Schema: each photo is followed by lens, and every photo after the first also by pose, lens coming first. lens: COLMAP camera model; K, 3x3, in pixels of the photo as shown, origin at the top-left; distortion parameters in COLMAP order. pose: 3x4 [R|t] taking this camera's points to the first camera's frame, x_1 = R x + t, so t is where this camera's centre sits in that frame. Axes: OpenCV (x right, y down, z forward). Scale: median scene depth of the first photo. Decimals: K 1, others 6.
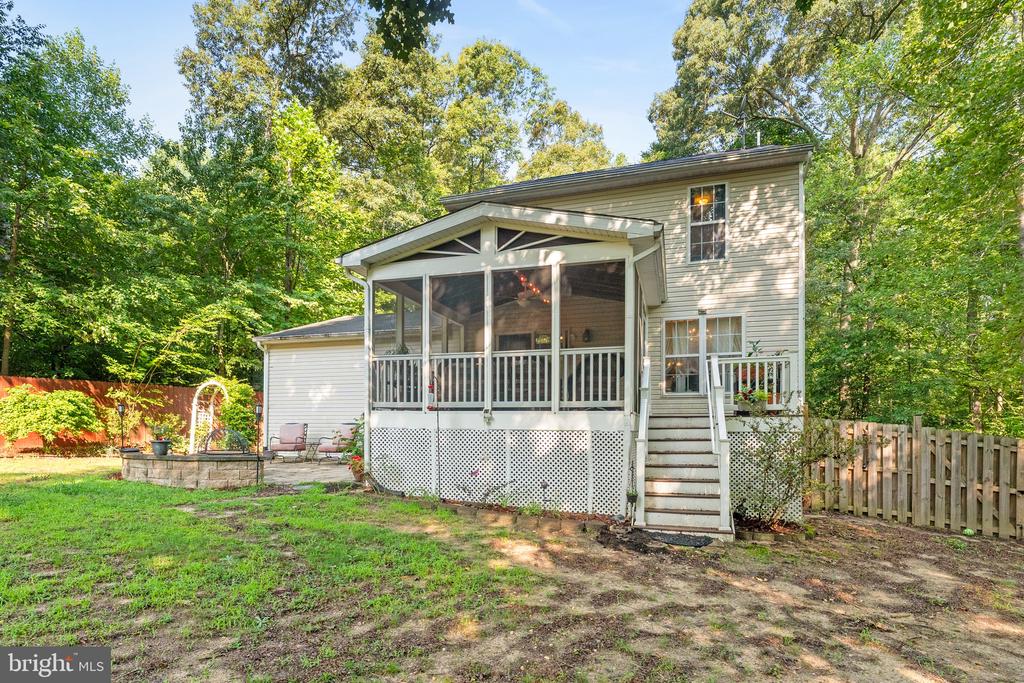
lens RADIAL K [[542.4, 0, 490.7], [0, 542.4, 428.4], [0, 0, 1]] dist [-0.002972, -0.000781]
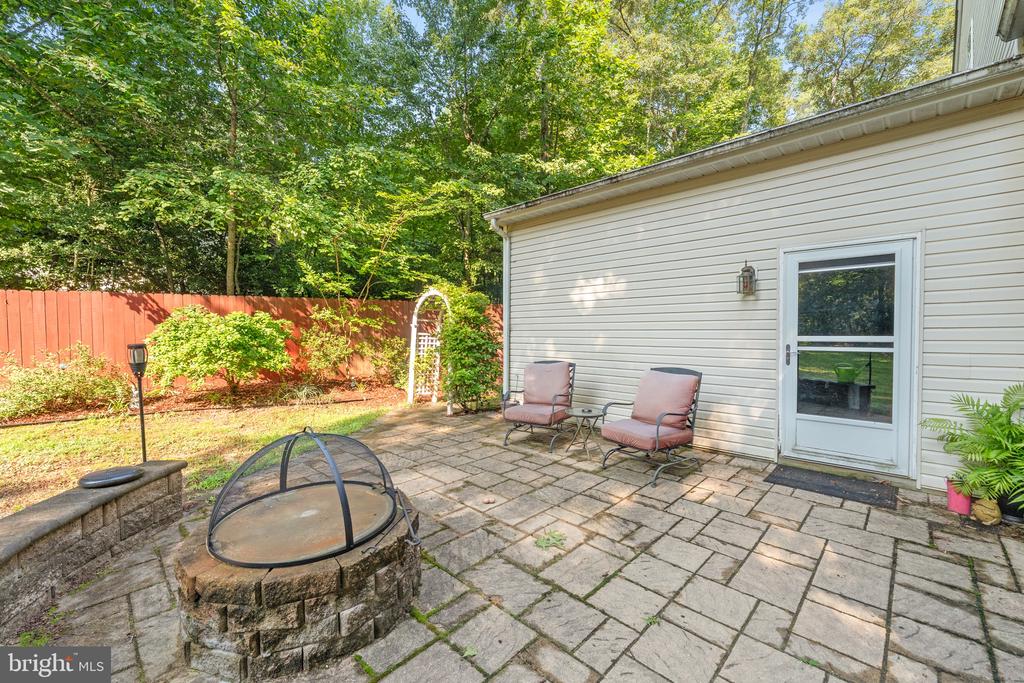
lens RADIAL K [[413.8, 0, 511.1], [0, 413.8, 344.2], [0, 0, 1]] dist [-0.003902, -0.000964]
pose [[0.900175, 0.005245, -0.435497, -0.302293], [0.008488, 0.999526, 0.029582, -0.051119], [0.435446, -0.030326, 0.899704, 0.848216]]
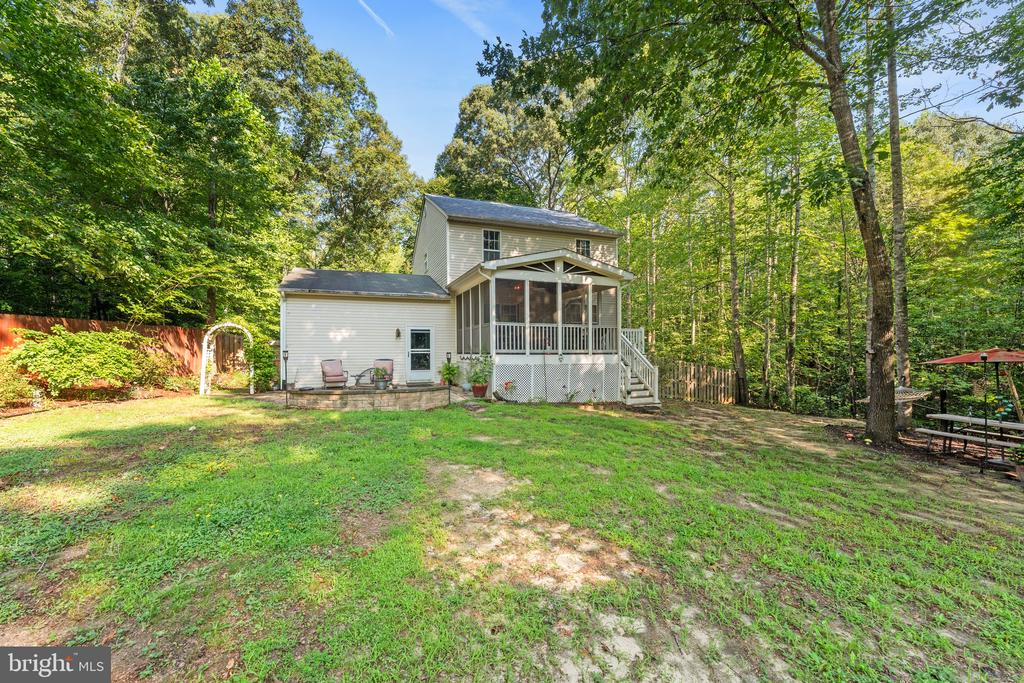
lens RADIAL K [[410.8, 0, 513.1], [0, 410.8, 345.6], [0, 0, 1]] dist [0.001499, 0.000104]
pose [[0.766816, -0.002445, 0.641862, -0.879200], [0.007212, 0.999962, -0.004807, -0.047761], [-0.641826, 0.008315, 0.766805, -0.015204]]
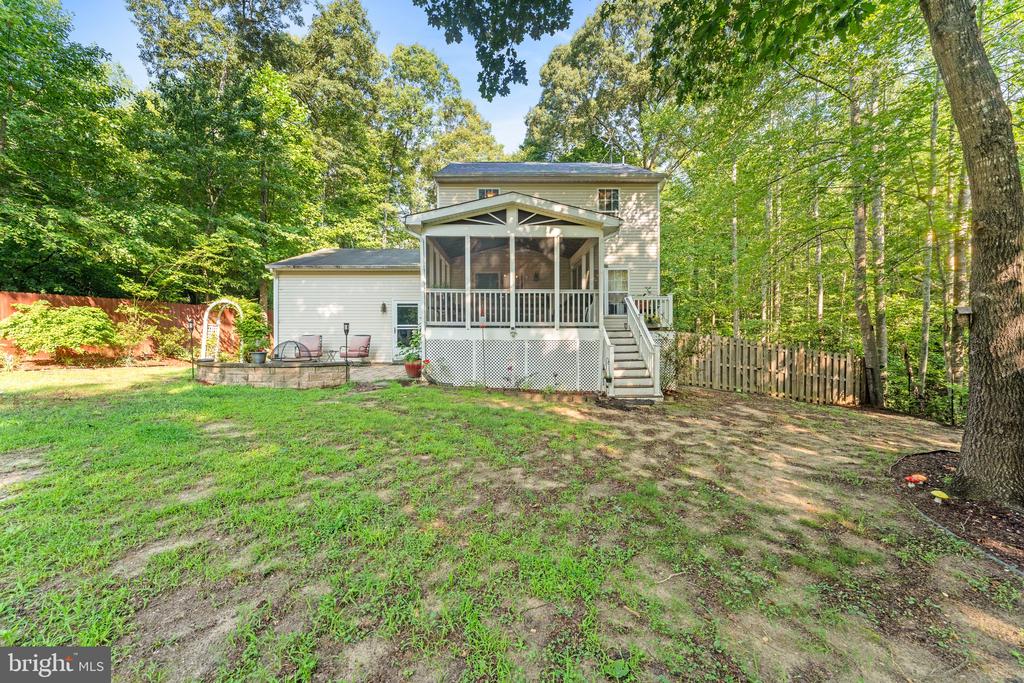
lens RADIAL K [[407.1, 0, 512.7], [0, 407.1, 336.2], [0, 0, 1]] dist [0.000410, 0.000216]
pose [[0.941593, -0.008218, 0.336654, -0.321422], [0.006254, 0.999957, 0.006919, -0.013919], [-0.336696, -0.004409, 0.941603, -0.069354]]
